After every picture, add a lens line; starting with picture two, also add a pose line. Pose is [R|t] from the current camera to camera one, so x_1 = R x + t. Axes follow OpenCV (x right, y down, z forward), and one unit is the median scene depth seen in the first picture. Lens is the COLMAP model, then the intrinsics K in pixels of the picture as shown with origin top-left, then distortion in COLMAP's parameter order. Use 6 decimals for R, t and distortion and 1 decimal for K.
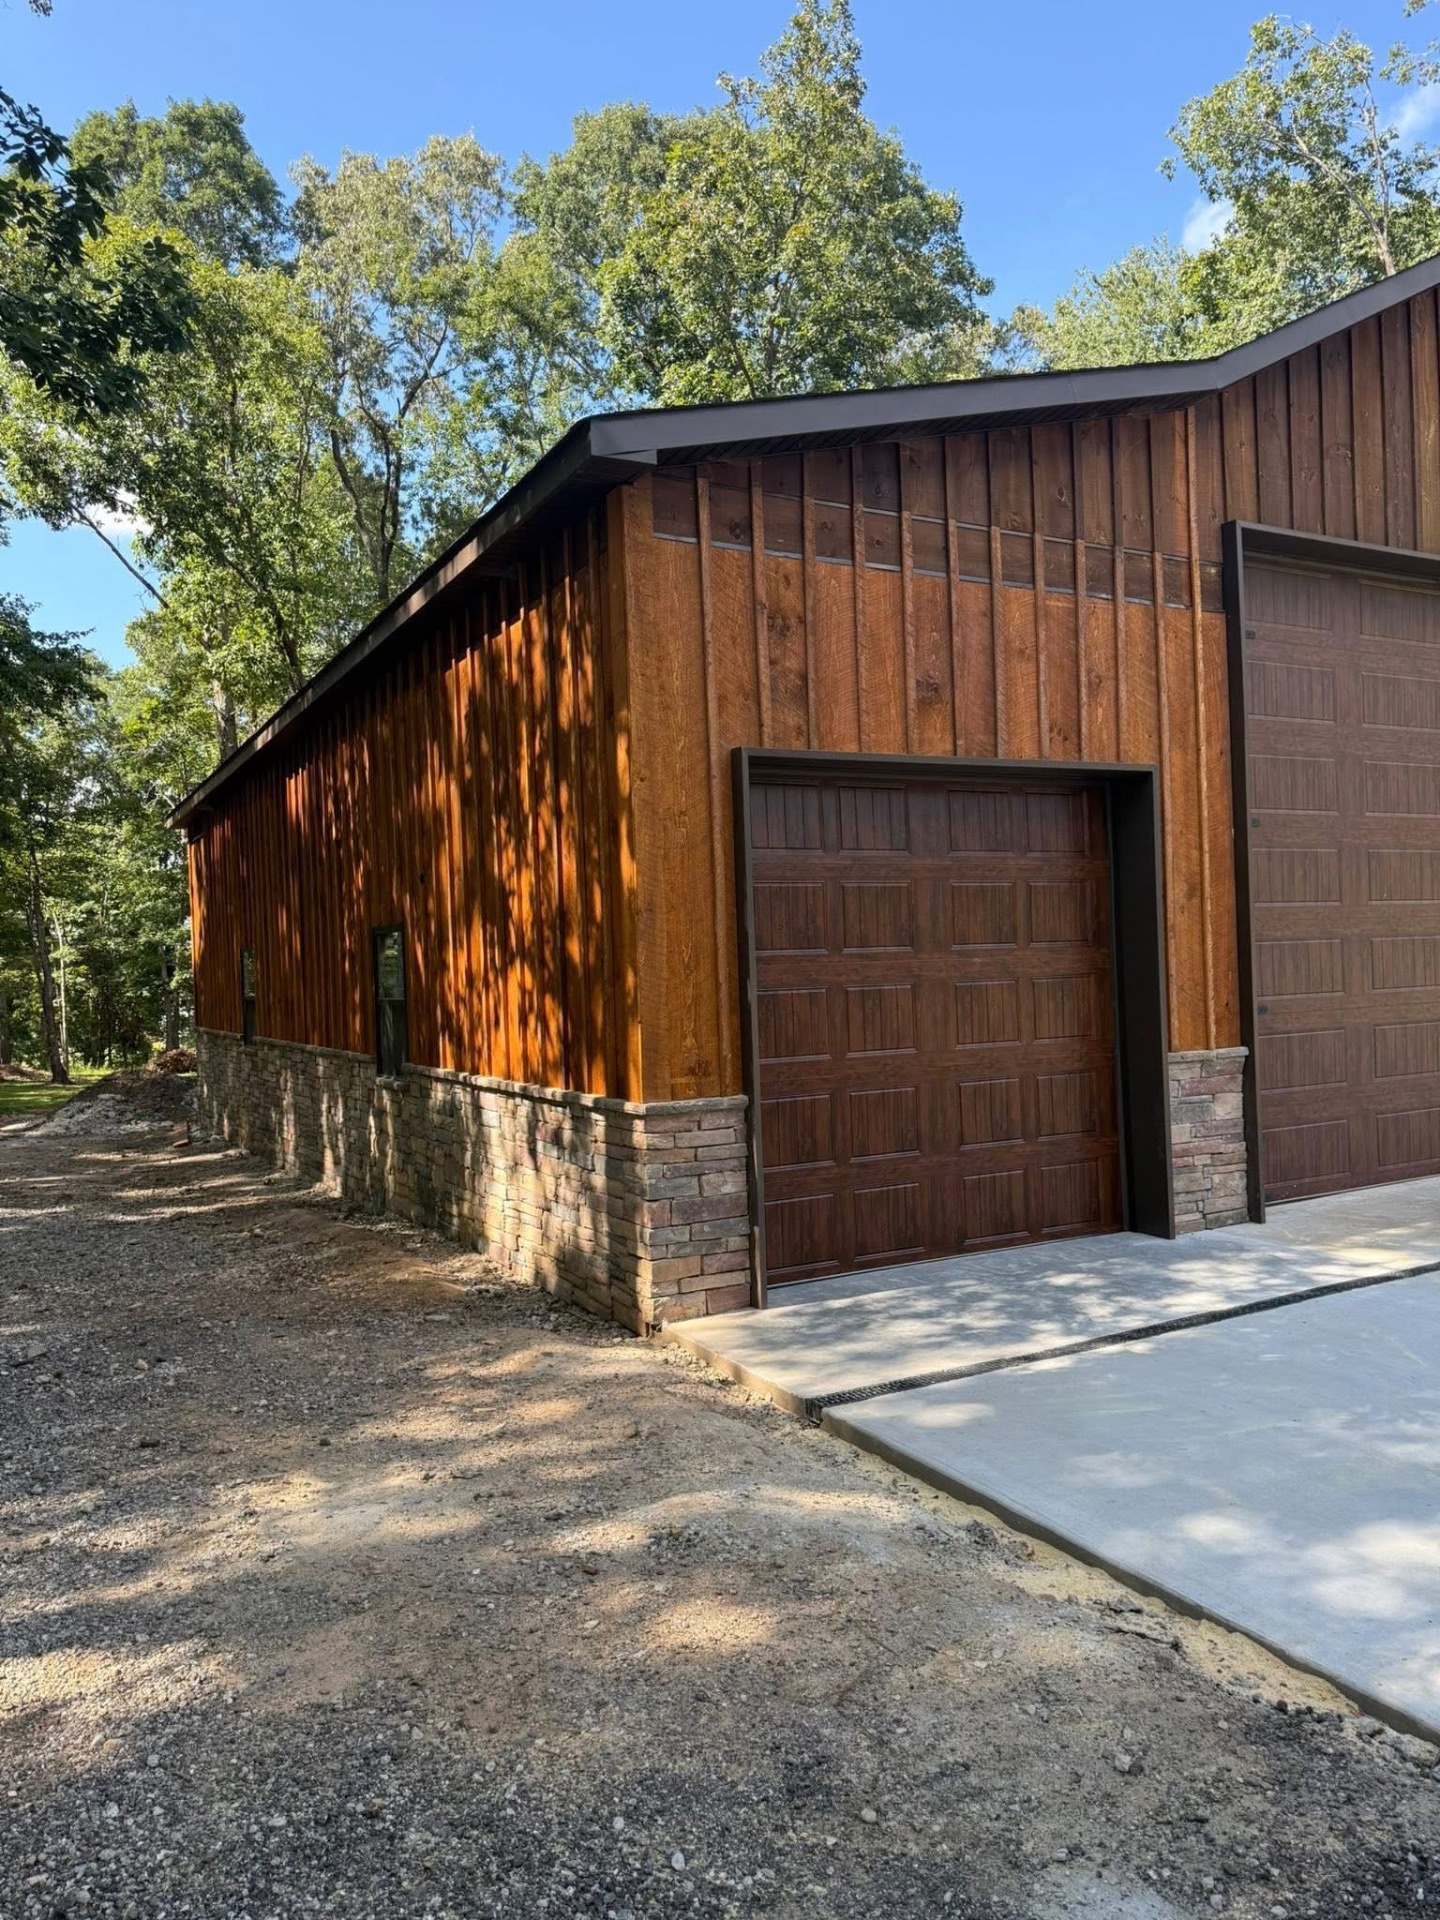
lens RADIAL K [[1300.8, 0, 720.0], [0, 1300.8, 960.0], [0, 0, 1]] dist [0.000081, -0.000338]
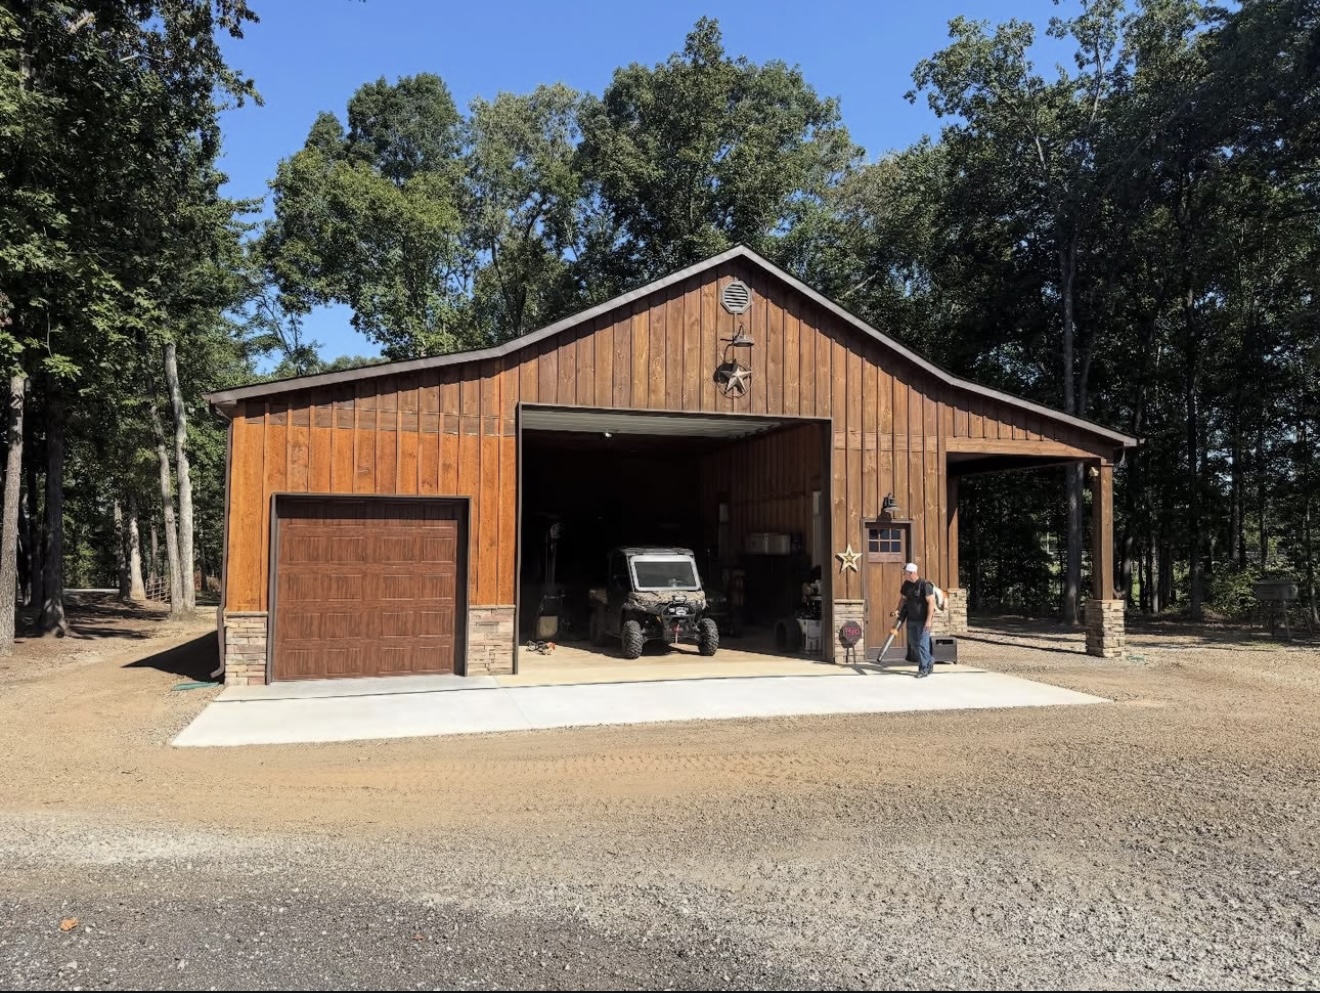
lens RADIAL K [[894.3, 0, 660.0], [0, 894.3, 496.5], [0, 0, 1]] dist [0.000081, -0.000338]
pose [[0.997272, 0.060835, -0.041809, 0.826624], [-0.061936, 0.997752, -0.025577, -0.133561], [0.040159, 0.028096, 0.998798, -0.835000]]
